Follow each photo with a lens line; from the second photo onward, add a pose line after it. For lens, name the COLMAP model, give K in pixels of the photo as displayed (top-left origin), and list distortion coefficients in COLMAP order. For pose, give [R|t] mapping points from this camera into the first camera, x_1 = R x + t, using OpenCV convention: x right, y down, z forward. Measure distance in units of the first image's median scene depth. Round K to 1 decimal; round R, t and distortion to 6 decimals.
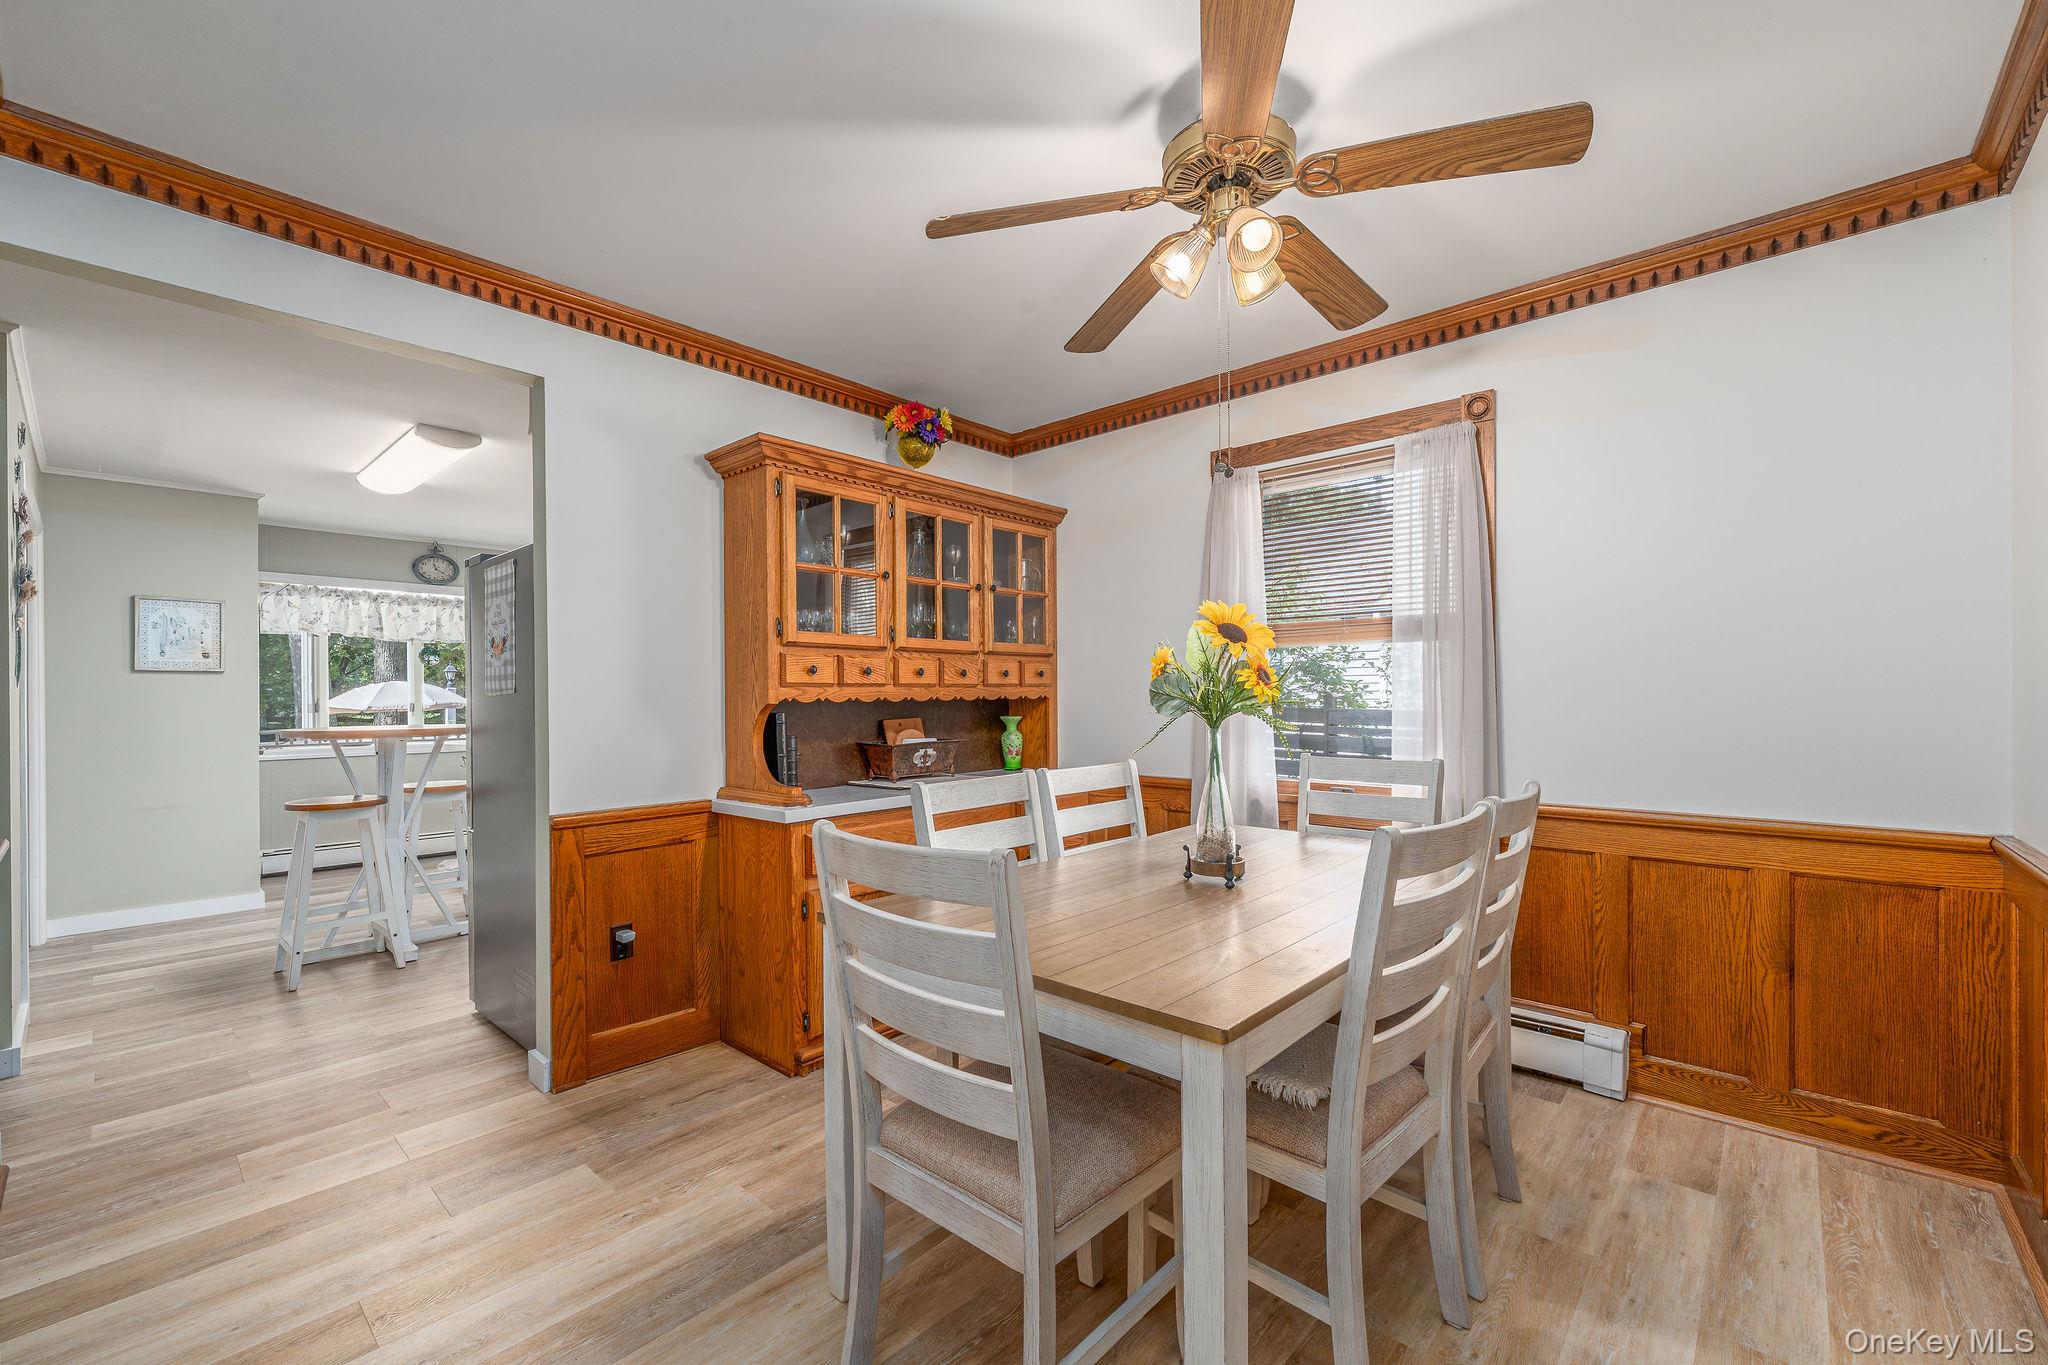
lens RADIAL K [[841.5, 0, 1013.2], [0, 841.5, 675.4], [0, 0, 1]] dist [0.001555, -0.001277]
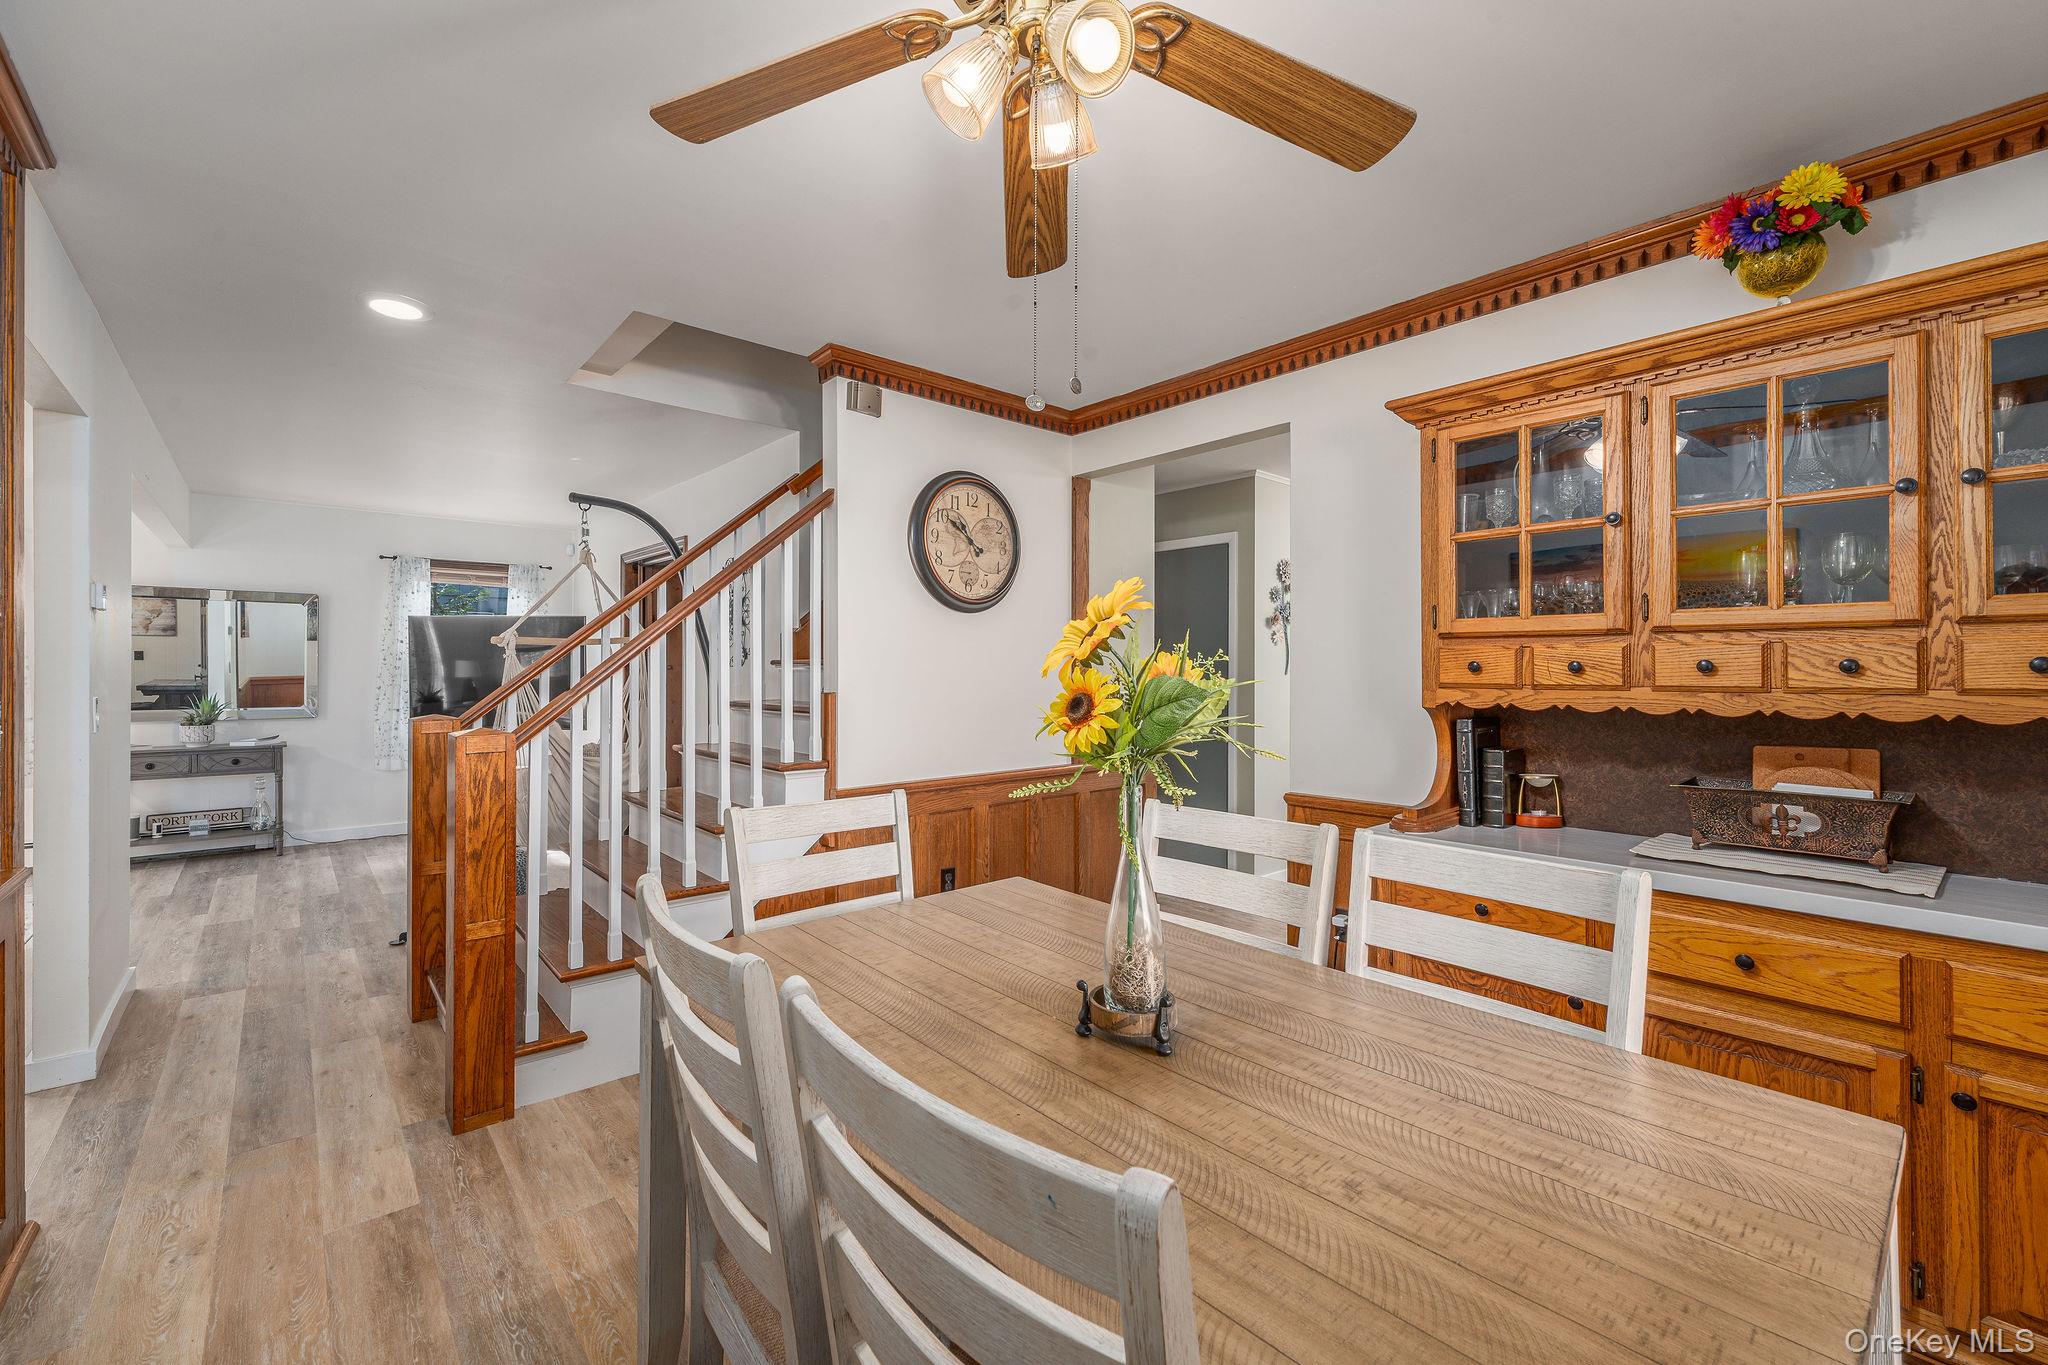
lens RADIAL K [[841.5, 0, 1011.7], [0, 841.5, 683.2], [0, 0, 1]] dist [0.001555, -0.001277]
pose [[-0.111846, 0.000620, -0.993725, 0.552683], [0.000196, 1.000000, 0.000602, 0.007687], [0.993725, -0.000128, -0.111847, 0.623403]]
